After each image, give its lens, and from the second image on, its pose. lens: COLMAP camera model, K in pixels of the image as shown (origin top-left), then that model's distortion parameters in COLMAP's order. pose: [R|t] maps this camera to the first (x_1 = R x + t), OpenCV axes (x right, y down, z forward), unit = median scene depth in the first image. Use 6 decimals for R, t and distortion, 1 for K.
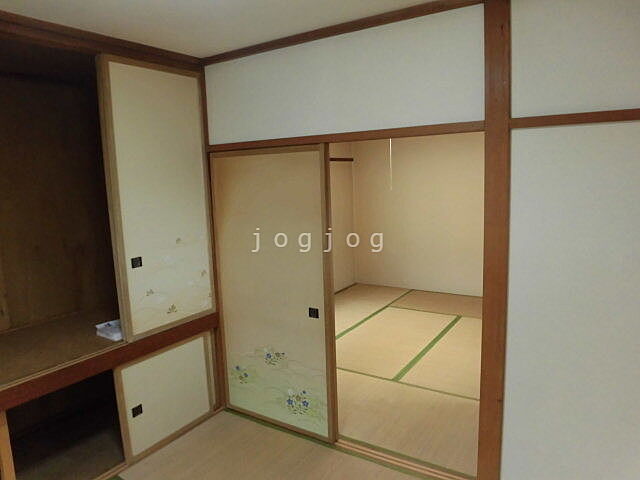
lens RADIAL K [[455.8, 0, 320.9], [0, 455.8, 237.6], [0, 0, 1]] dist [-0.057166, 0.000925]
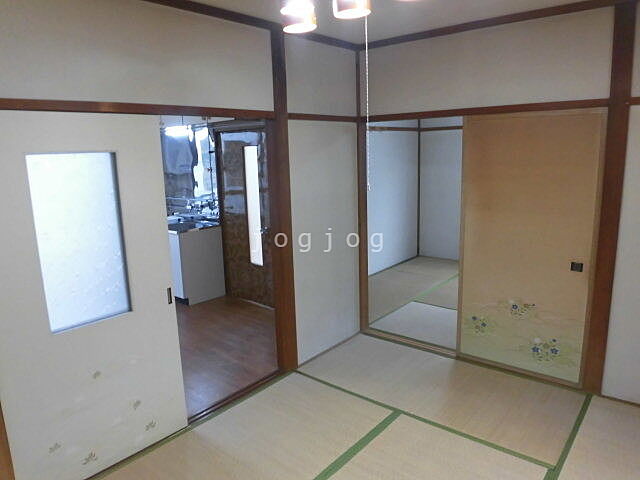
lens RADIAL K [[455.8, 0, 320.9], [0, 455.8, 237.6], [0, 0, 1]] dist [-0.057166, 0.000925]
pose [[0.993309, 0.030484, -0.111391, -0.462152], [-0.024525, 0.998213, 0.054487, 0.050041], [0.112853, -0.051390, 0.992282, -0.105827]]
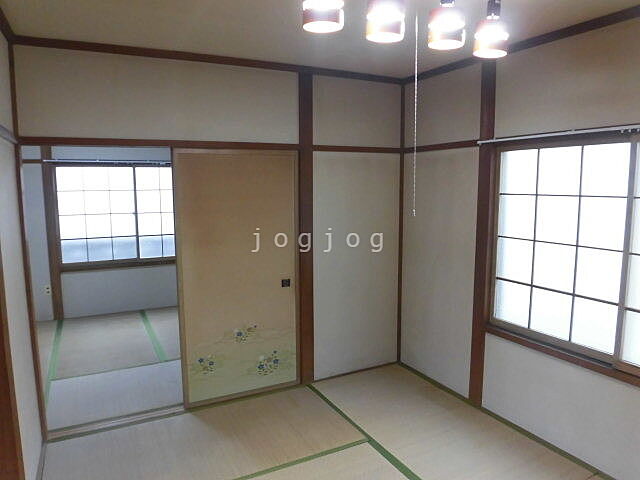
lens RADIAL K [[455.8, 0, 320.9], [0, 455.8, 237.6], [0, 0, 1]] dist [-0.057166, 0.000925]
pose [[0.494621, -0.075285, 0.865842, -0.976713], [0.113049, 0.993350, 0.021792, 0.021850], [-0.861725, 0.087104, 0.499843, 0.246766]]
